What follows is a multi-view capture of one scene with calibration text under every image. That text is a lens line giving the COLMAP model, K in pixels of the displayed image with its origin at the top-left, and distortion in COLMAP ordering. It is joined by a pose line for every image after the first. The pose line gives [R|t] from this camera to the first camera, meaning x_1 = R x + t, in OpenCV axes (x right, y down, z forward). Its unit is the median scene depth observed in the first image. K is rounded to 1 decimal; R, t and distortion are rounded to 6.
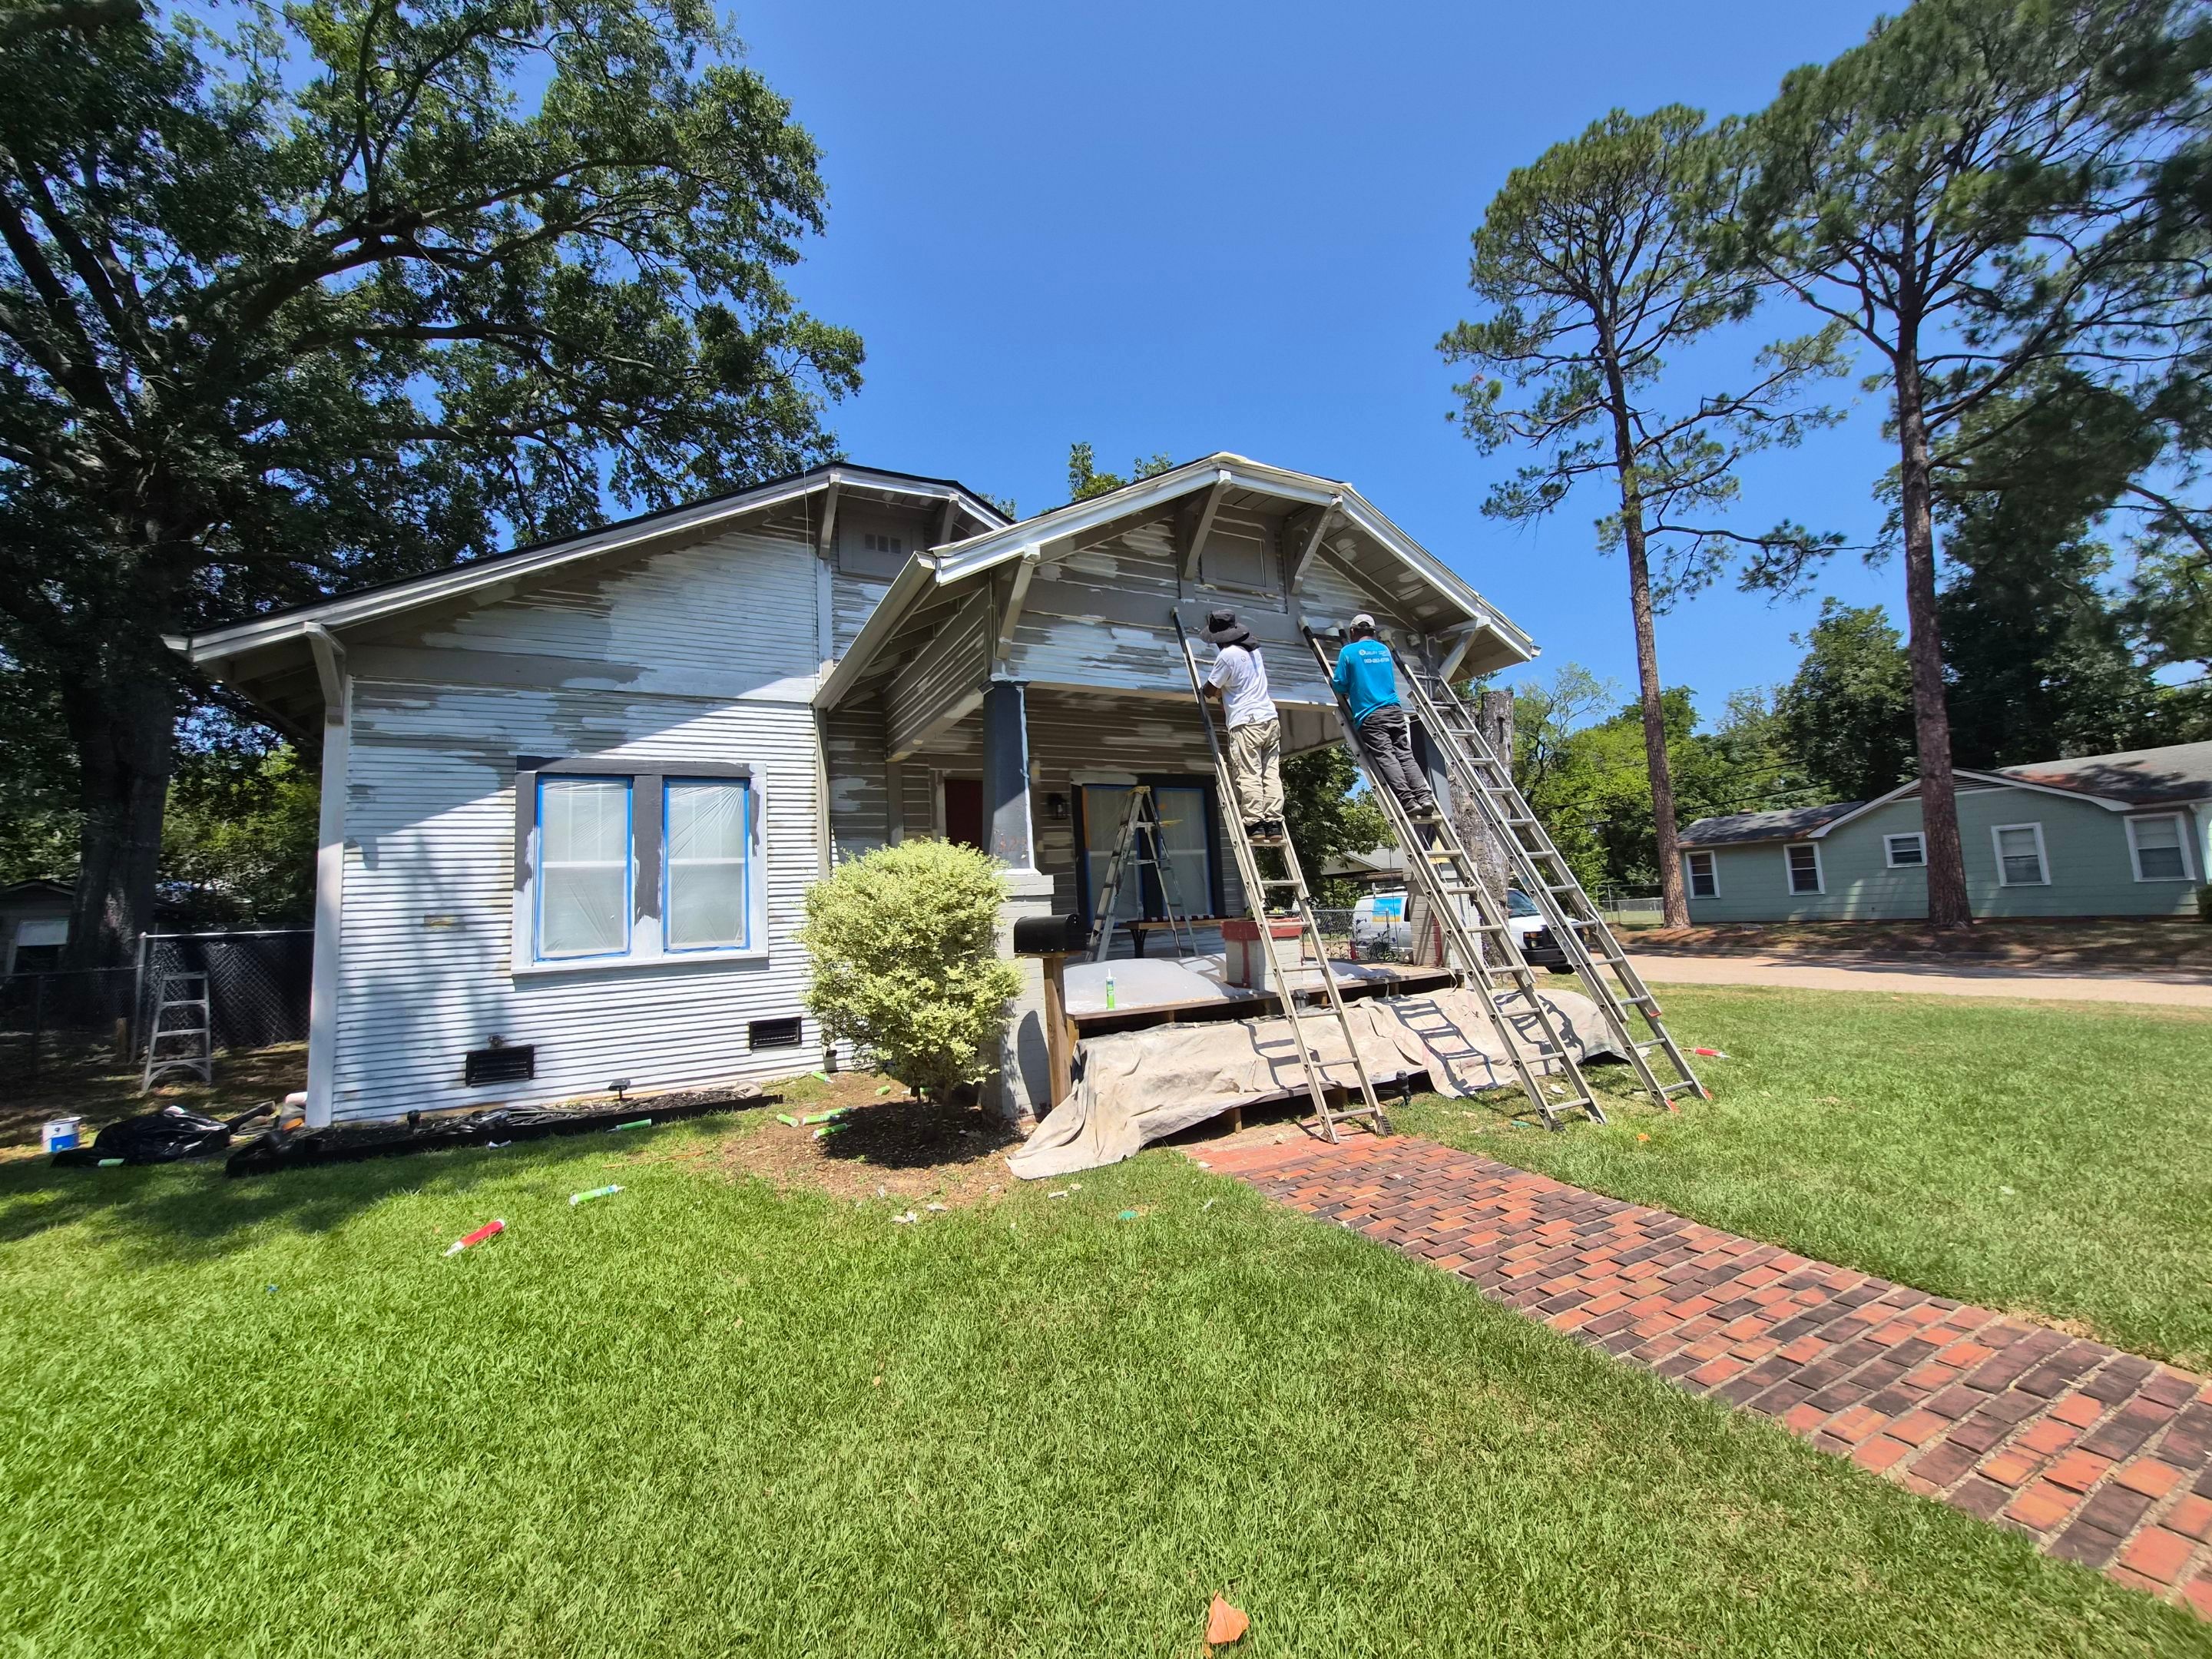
lens RADIAL K [[860.8, 0, 1105.9], [0, 860.8, 818.2], [0, 0, 1]] dist [-0.003102, 0.001564]
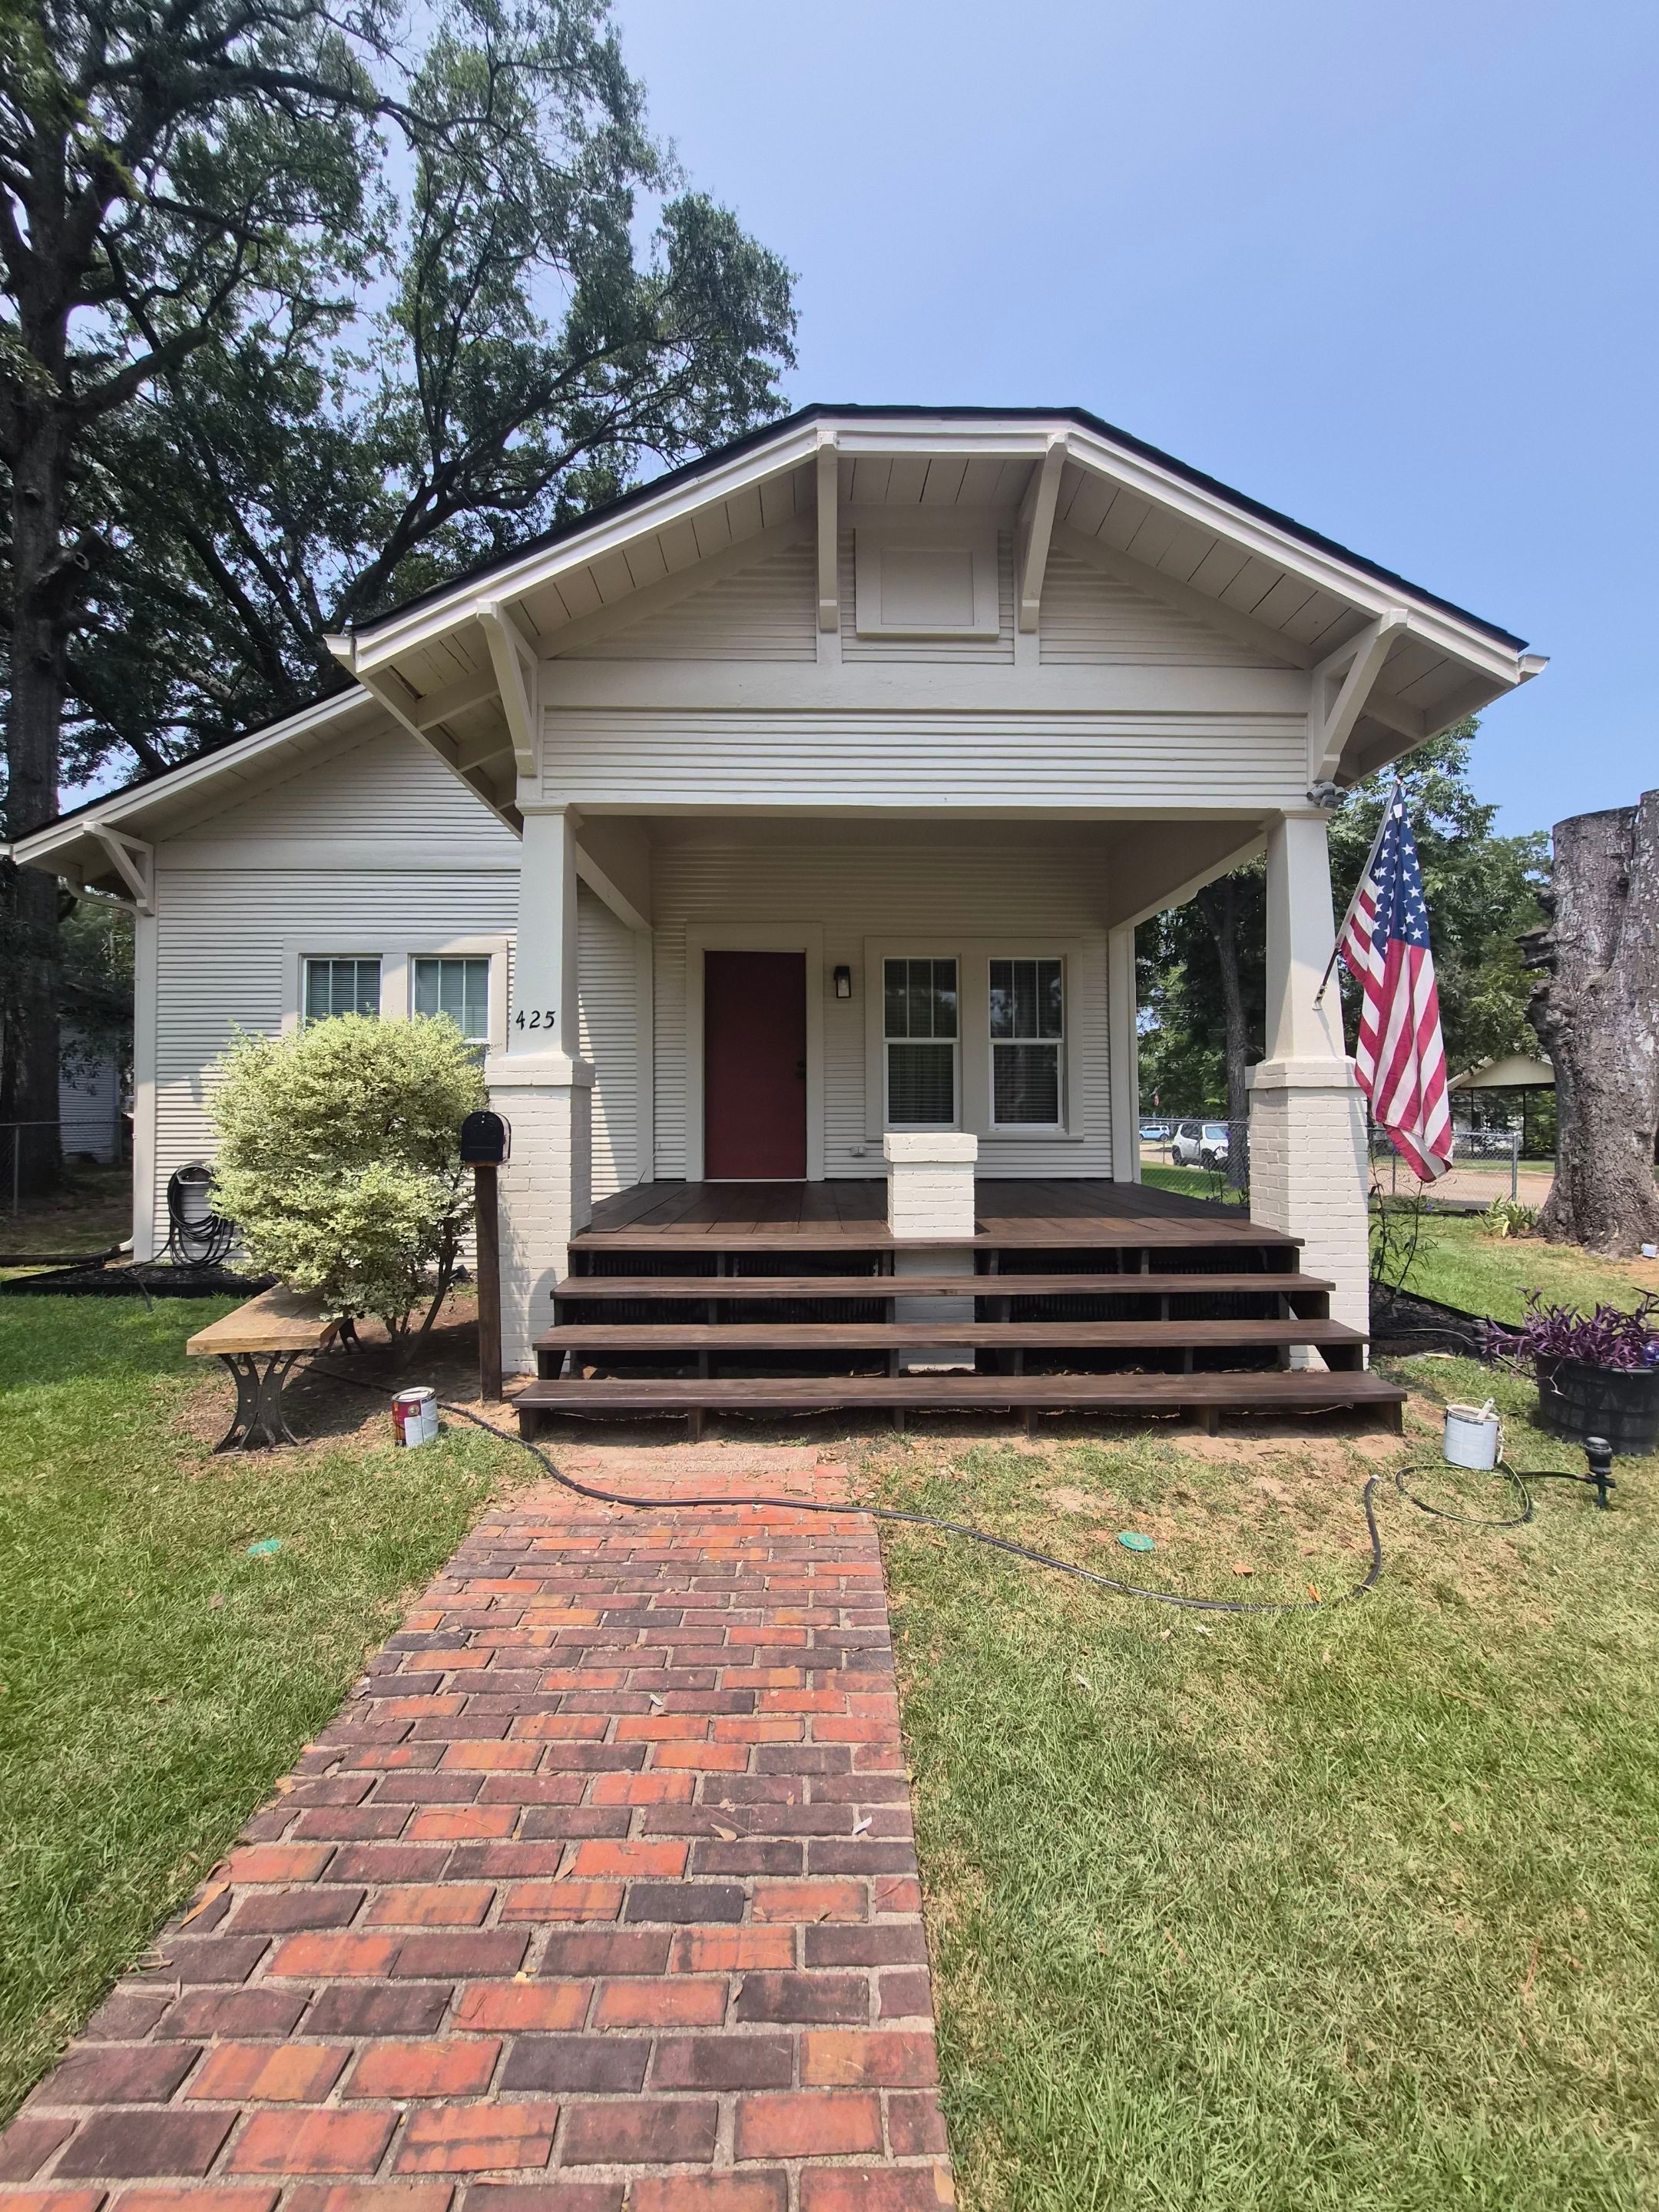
lens RADIAL K [[860.8, 0, 844.1], [0, 860.8, 1107.7], [0, 0, 1]] dist [-0.003102, 0.001564]
pose [[0.898007, 0.045624, -0.437608, 0.363357], [-0.000161, 0.994643, 0.103369, 0.023308], [0.439980, -0.092756, 0.893204, 0.316645]]
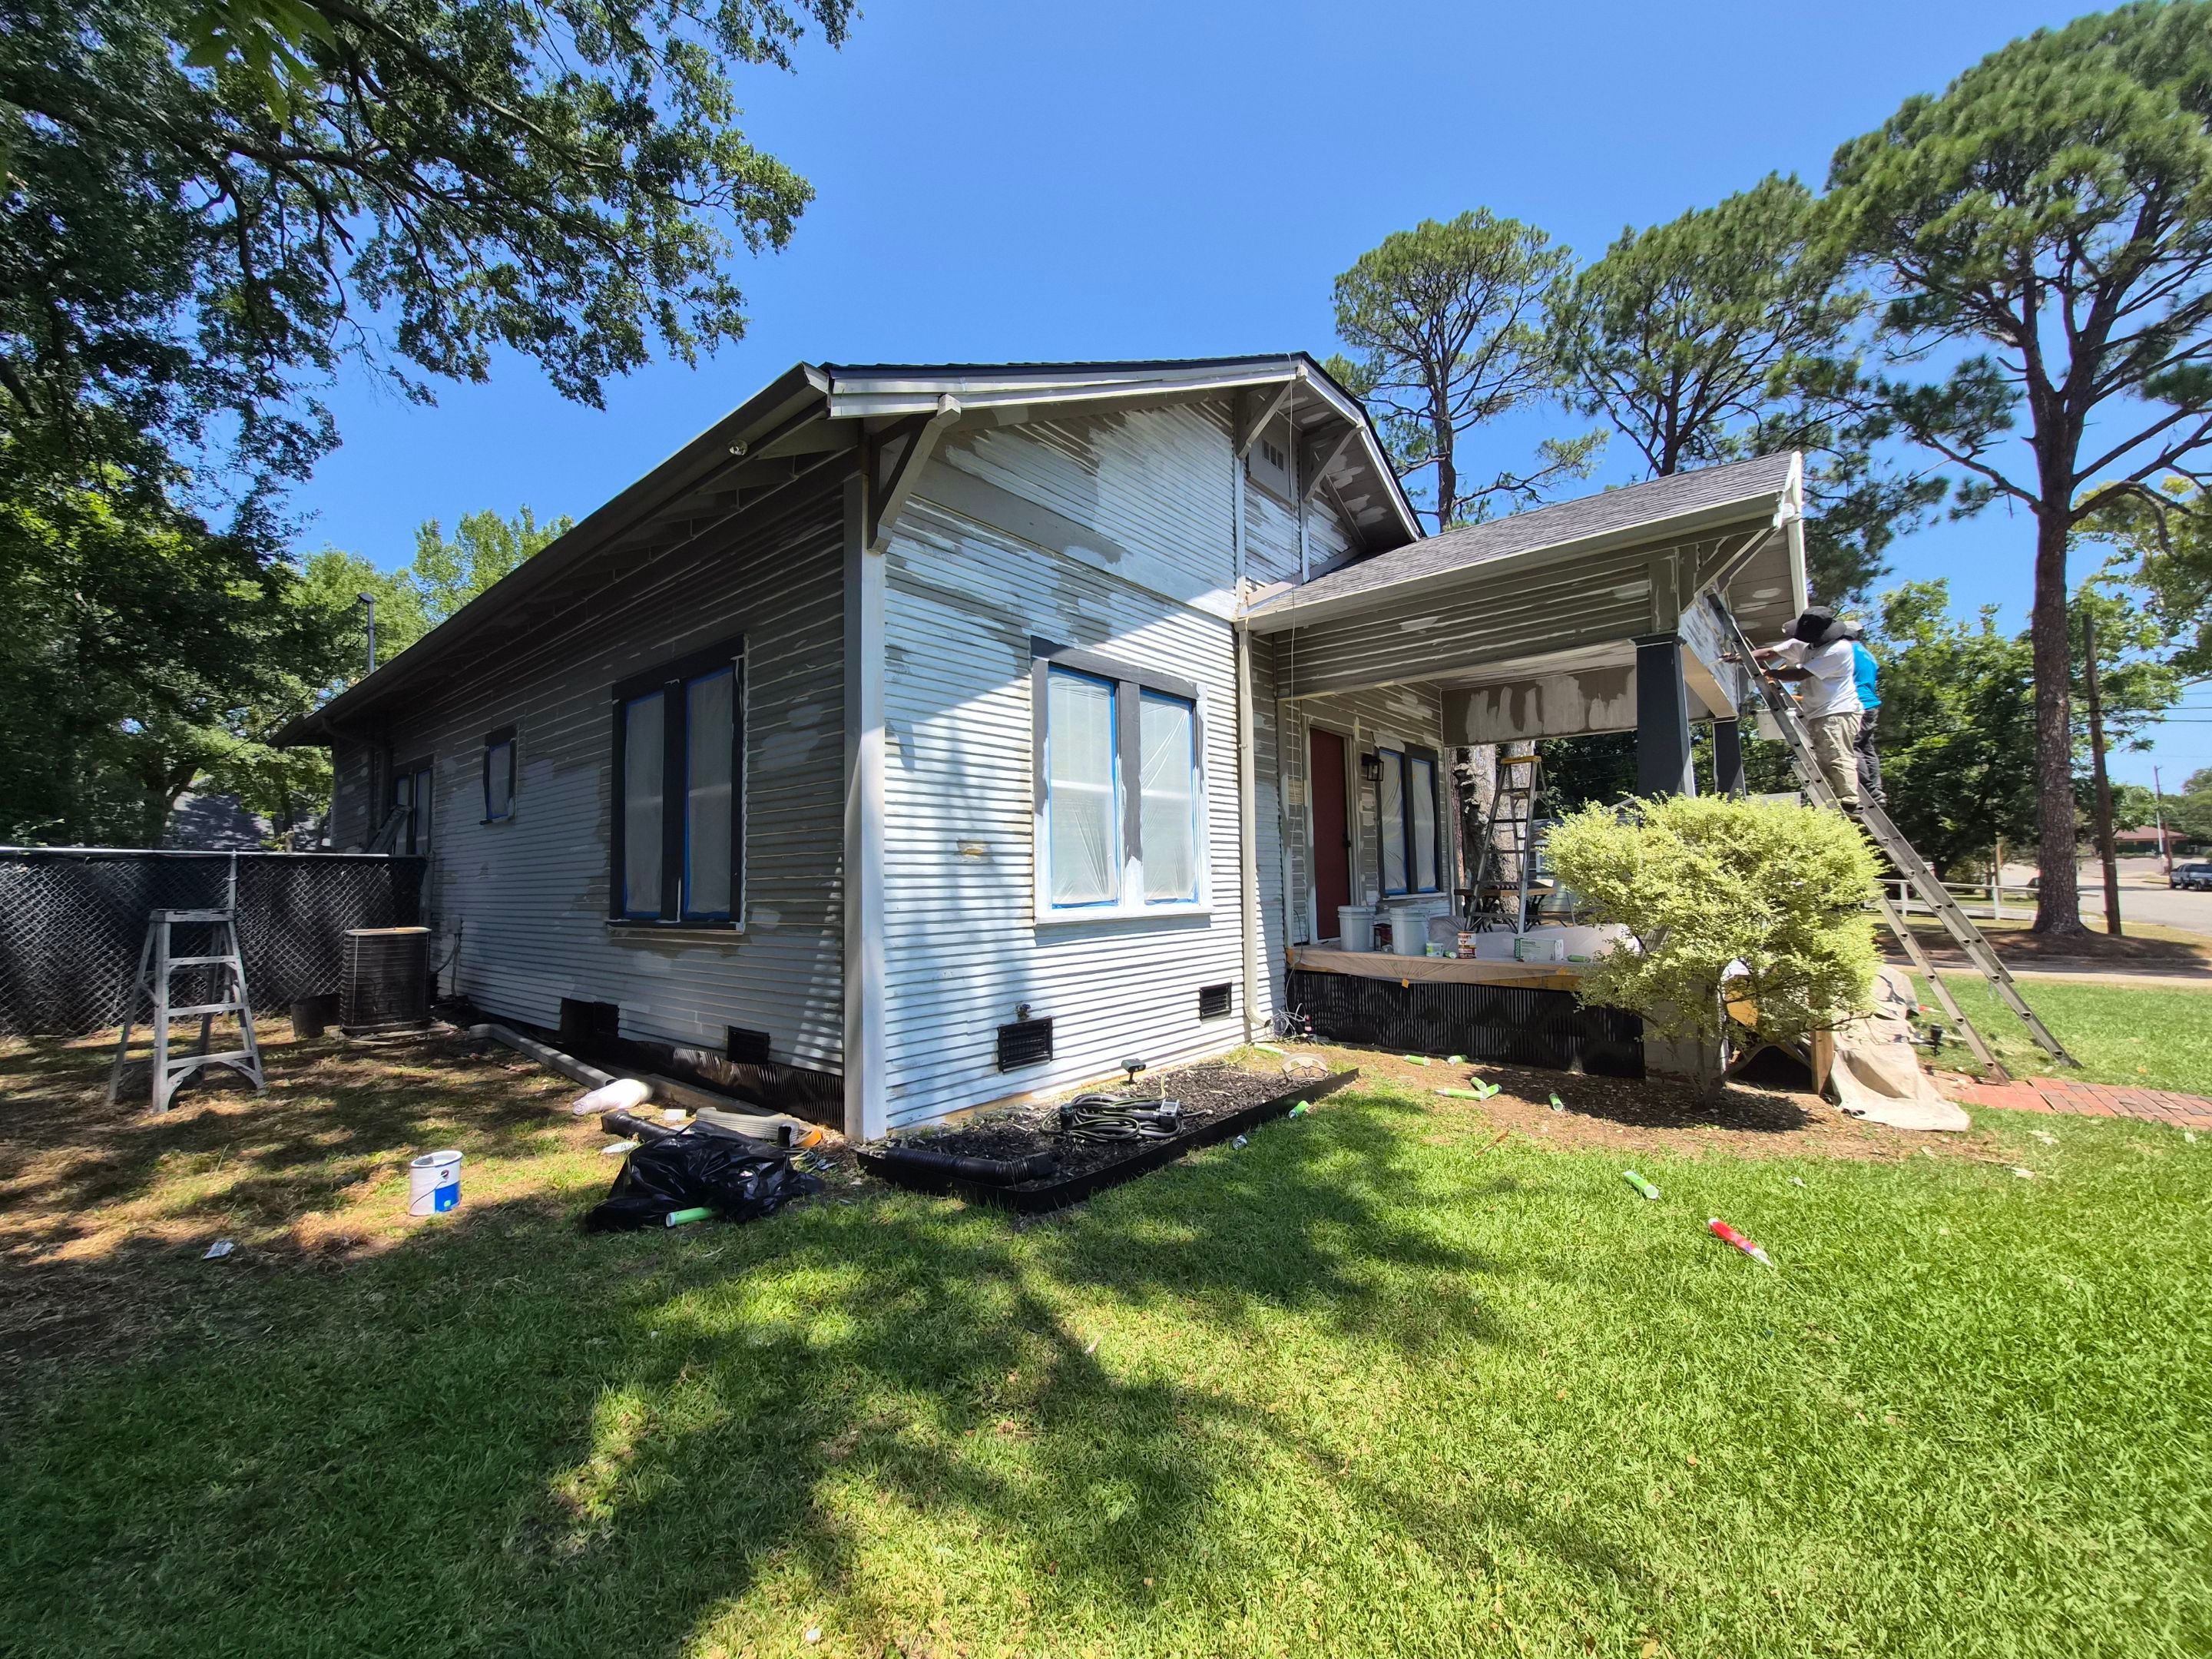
lens RADIAL K [[860.8, 0, 1106.1], [0, 860.8, 820.4], [0, 0, 1]] dist [-0.003102, 0.001564]
pose [[0.926444, 0.067969, 0.370246, -0.818546], [-0.079019, 0.996764, 0.014742, 0.066058], [-0.368046, -0.042914, 0.928817, 0.247919]]
